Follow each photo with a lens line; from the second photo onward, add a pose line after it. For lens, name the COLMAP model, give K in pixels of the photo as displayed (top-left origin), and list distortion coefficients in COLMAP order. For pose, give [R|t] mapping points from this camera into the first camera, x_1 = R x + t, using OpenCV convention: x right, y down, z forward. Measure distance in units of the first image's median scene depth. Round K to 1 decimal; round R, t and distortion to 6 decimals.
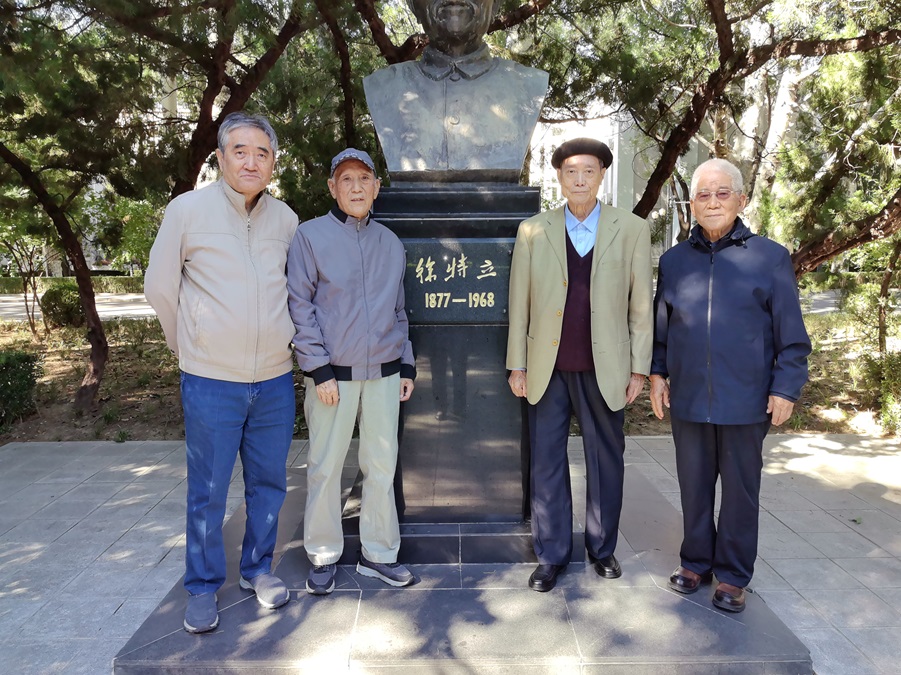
lens RADIAL K [[714.1, 0, 447.8], [0, 714.1, 336.9], [0, 0, 1]] dist [0.048539, -0.053752]
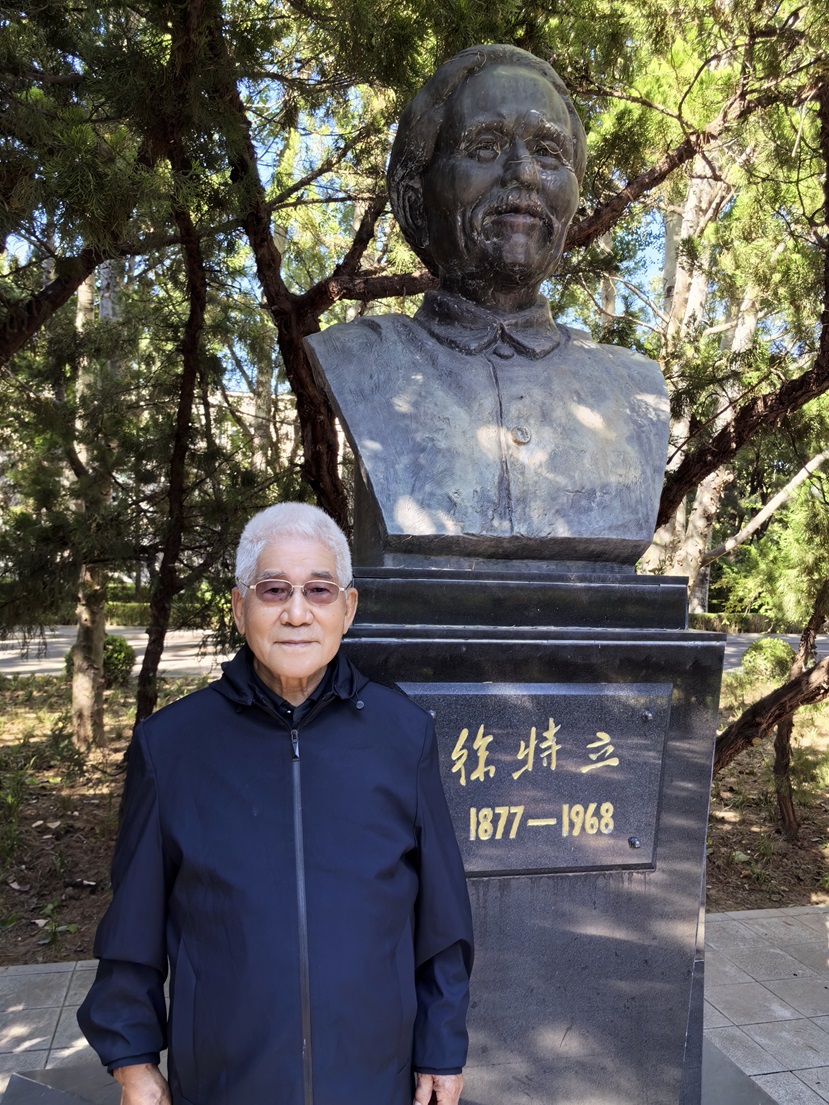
lens RADIAL K [[875.3, 0, 417.5], [0, 875.3, 550.5], [0, 0, 1]] dist [0.057048, -0.065918]
pose [[0.974592, 0.035407, 0.221170, -0.182369], [-0.004306, 0.990206, -0.139547, -0.137450], [-0.223944, 0.135050, 0.965200, 0.439851]]
